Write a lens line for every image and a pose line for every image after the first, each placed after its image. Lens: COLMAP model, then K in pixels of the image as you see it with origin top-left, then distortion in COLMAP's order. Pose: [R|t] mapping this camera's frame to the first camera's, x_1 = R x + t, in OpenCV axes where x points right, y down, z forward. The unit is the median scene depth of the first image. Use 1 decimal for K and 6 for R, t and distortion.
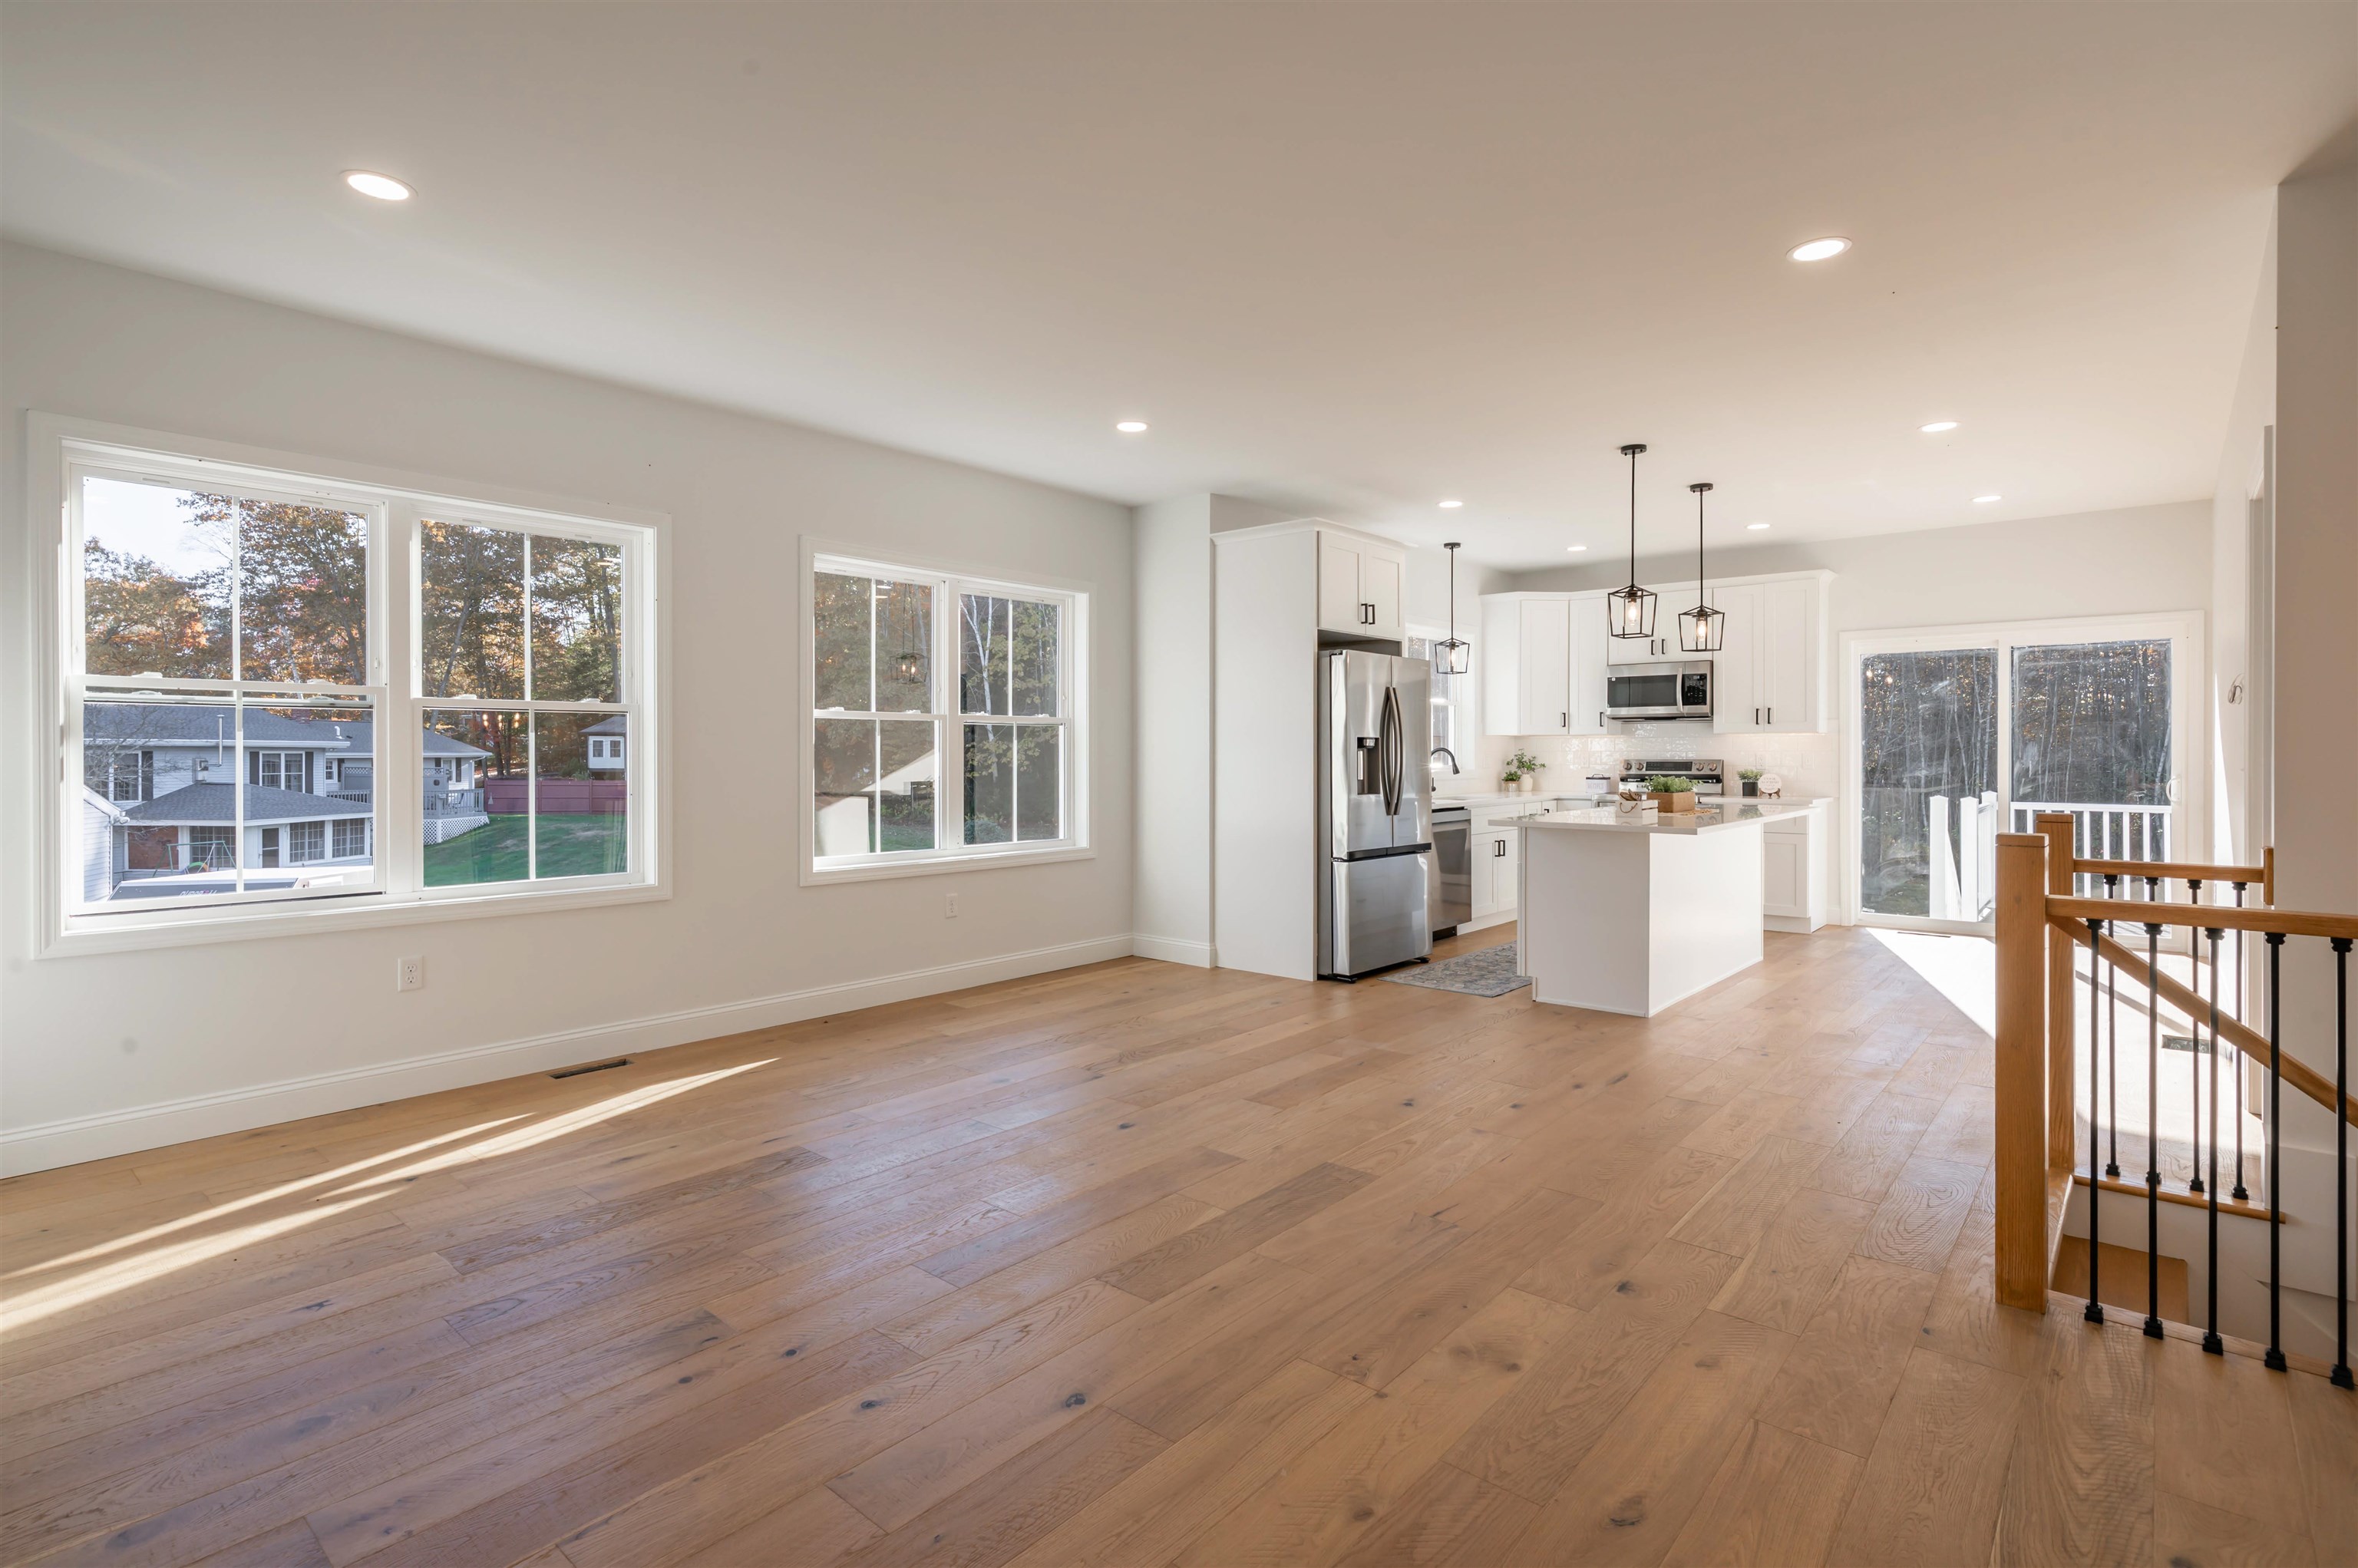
lens RADIAL K [[1145.1, 0, 1173.7], [0, 1145.1, 762.8], [0, 0, 1]] dist [-0.001364, 0.000118]
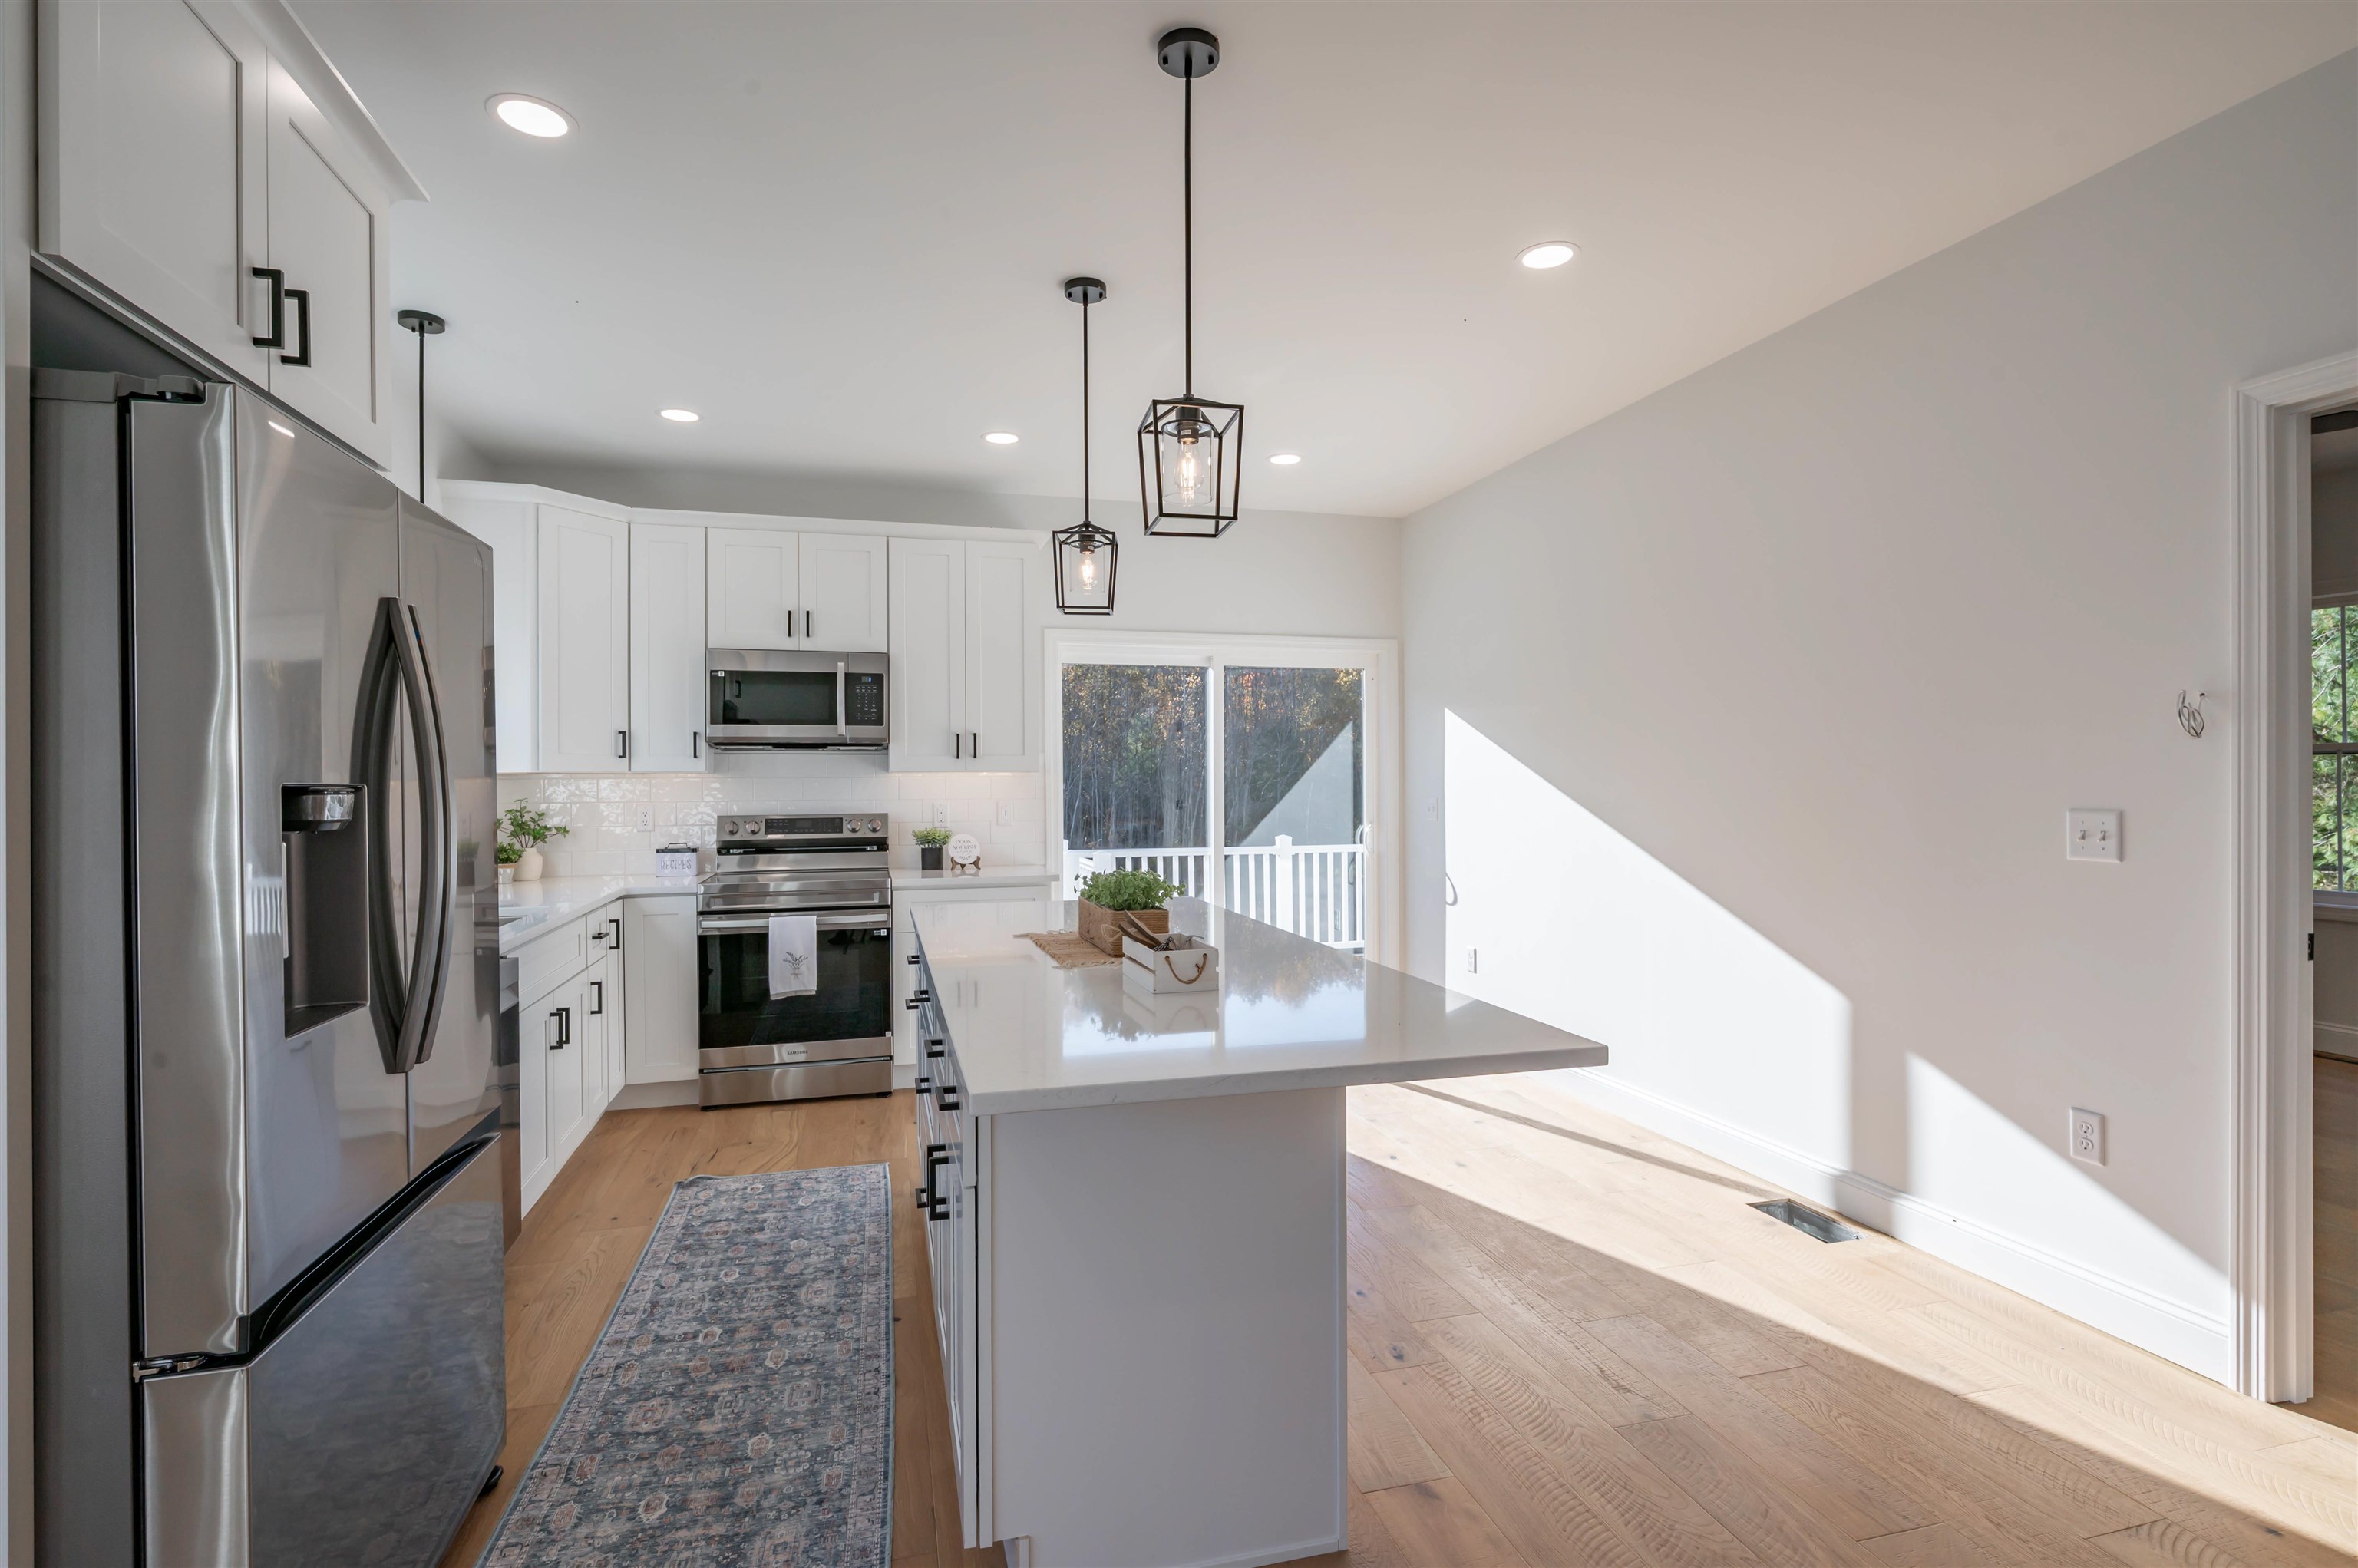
lens RADIAL K [[1128.6, 0, 1179.0], [0, 1128.6, 784.0], [0, 0, 1]] dist [0.000588, 0.001122]
pose [[0.556535, -0.003122, 0.830818, 0.059904], [0.012678, 0.999908, -0.004735, -0.016020], [-0.830727, 0.013168, 0.556524, 0.595395]]
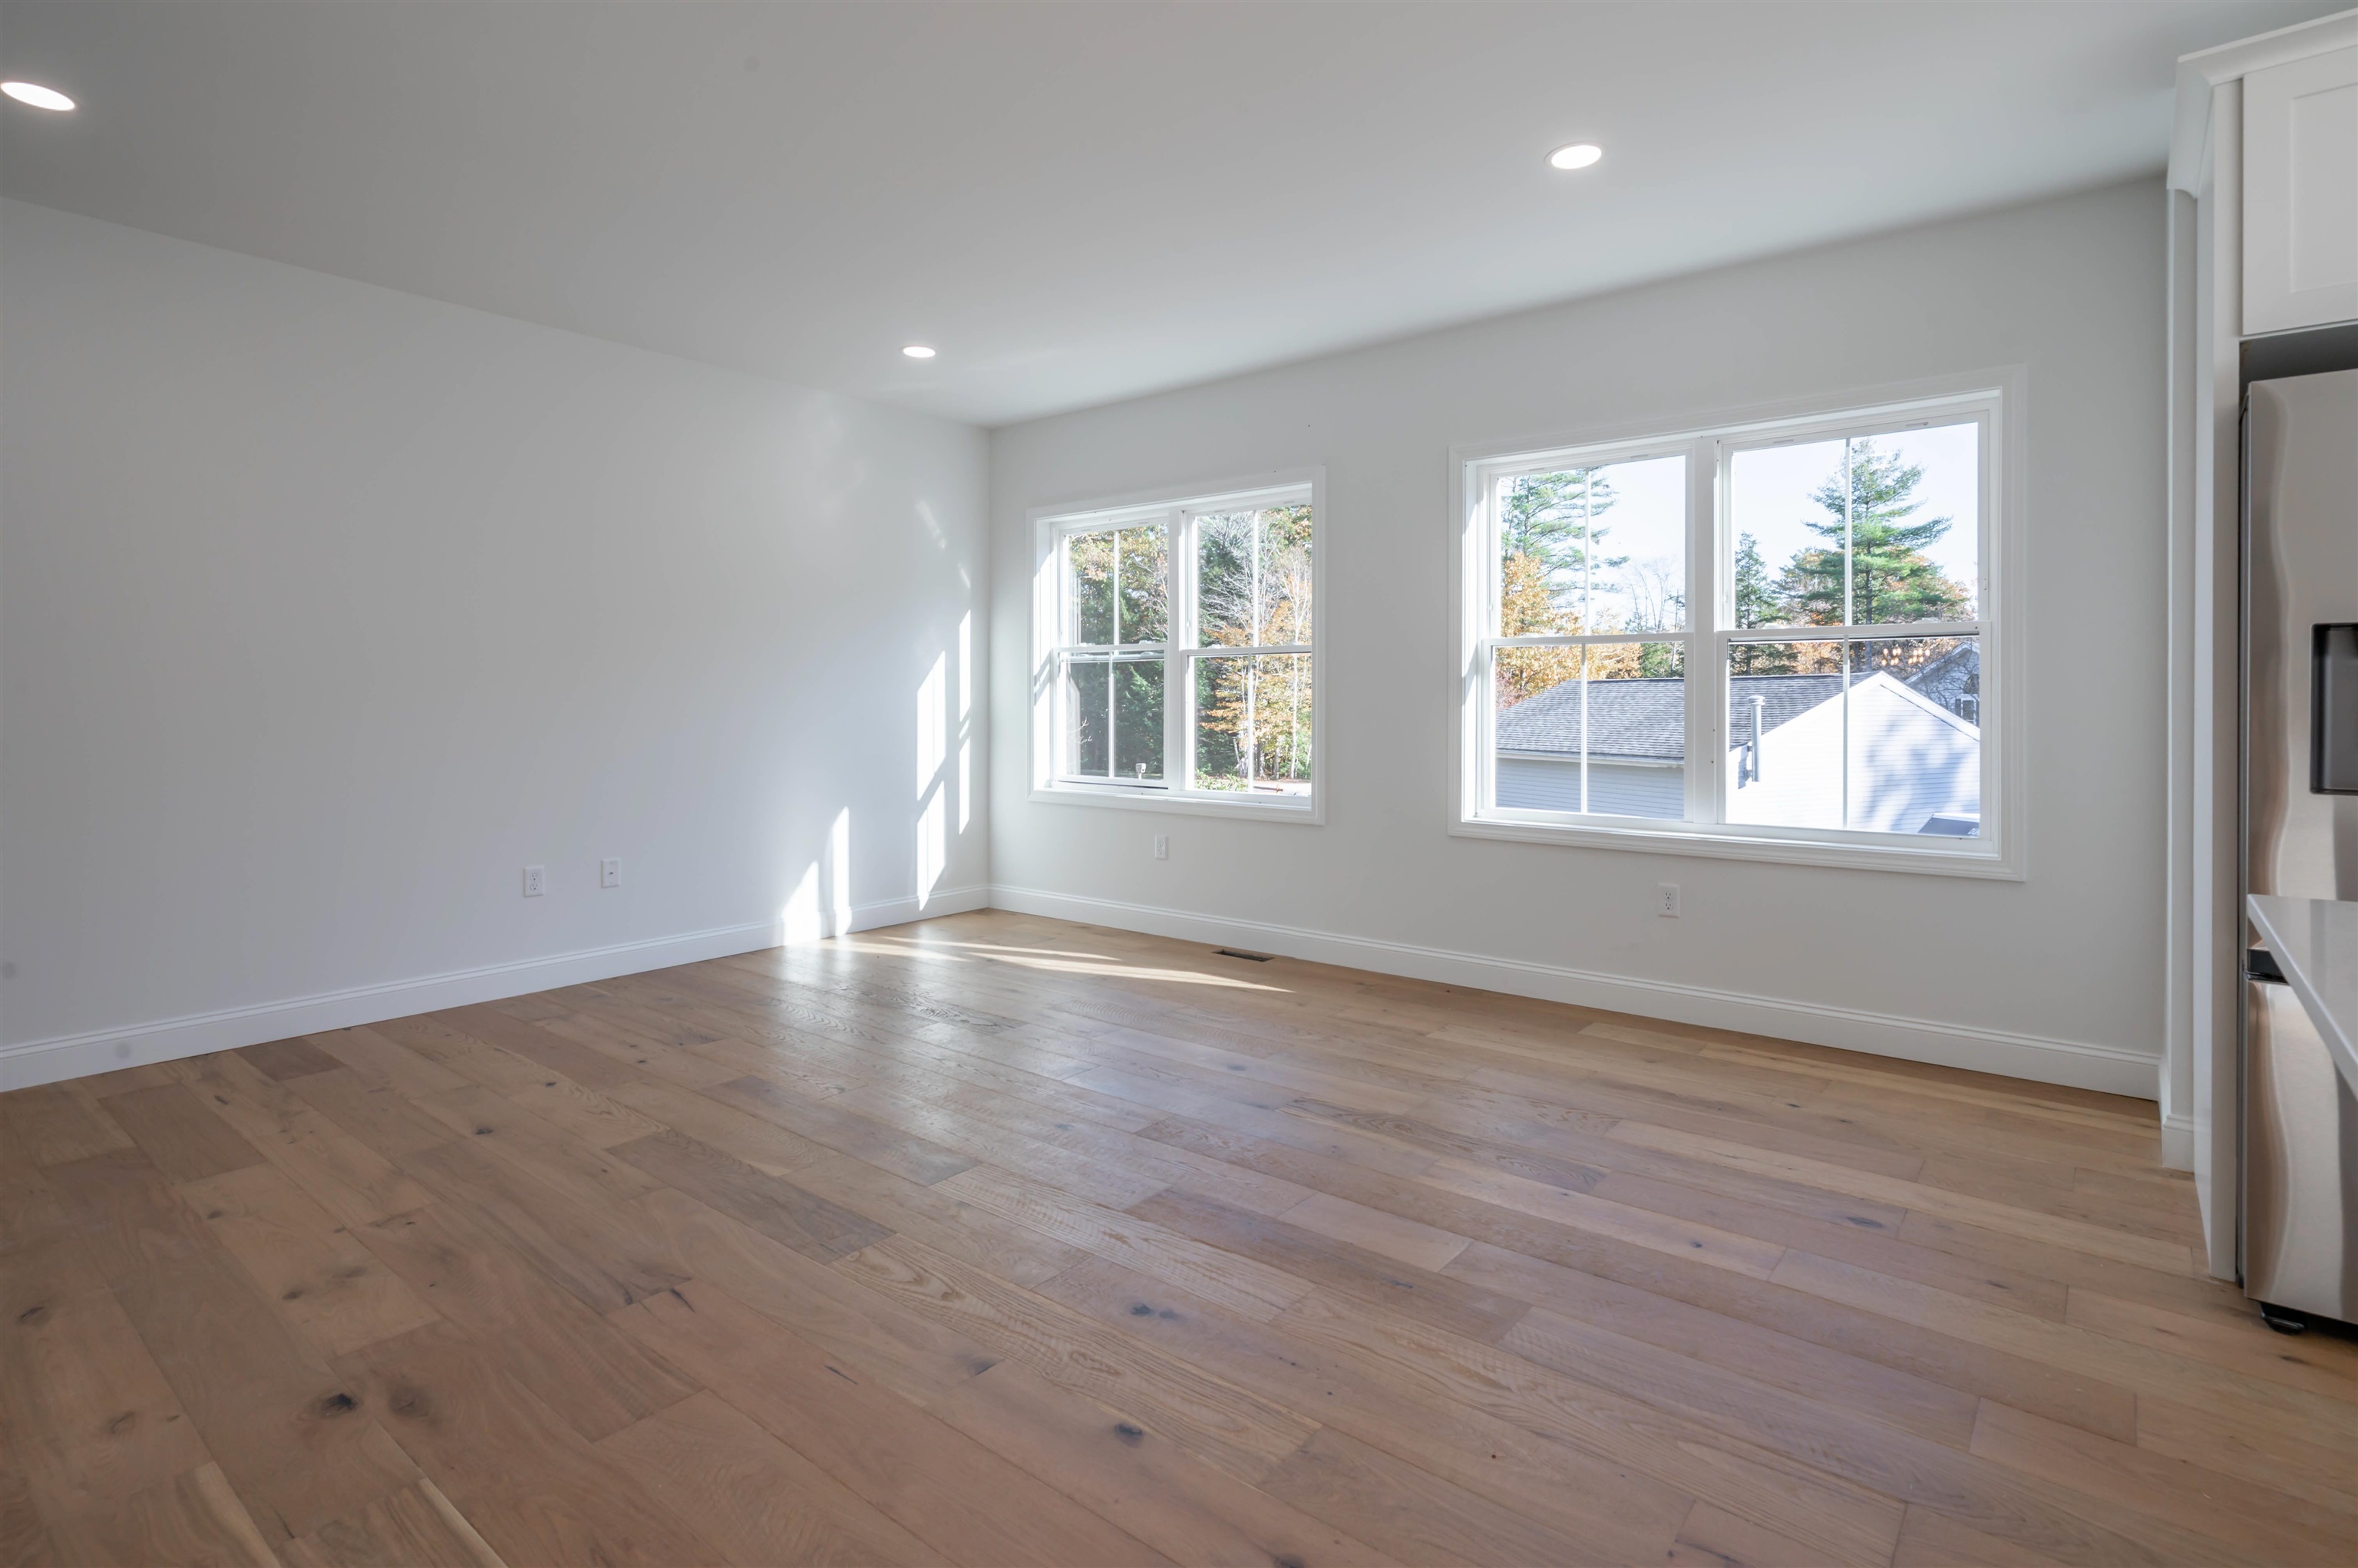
lens RADIAL K [[1150.7, 0, 1184.1], [0, 1150.7, 706.4], [0, 0, 1]] dist [-0.001744, 0.000957]
pose [[0.032400, 0.004619, -0.999464, 0.404789], [-0.008593, 0.999954, 0.004343, 0.003062], [0.999438, 0.008448, 0.032438, 0.535288]]
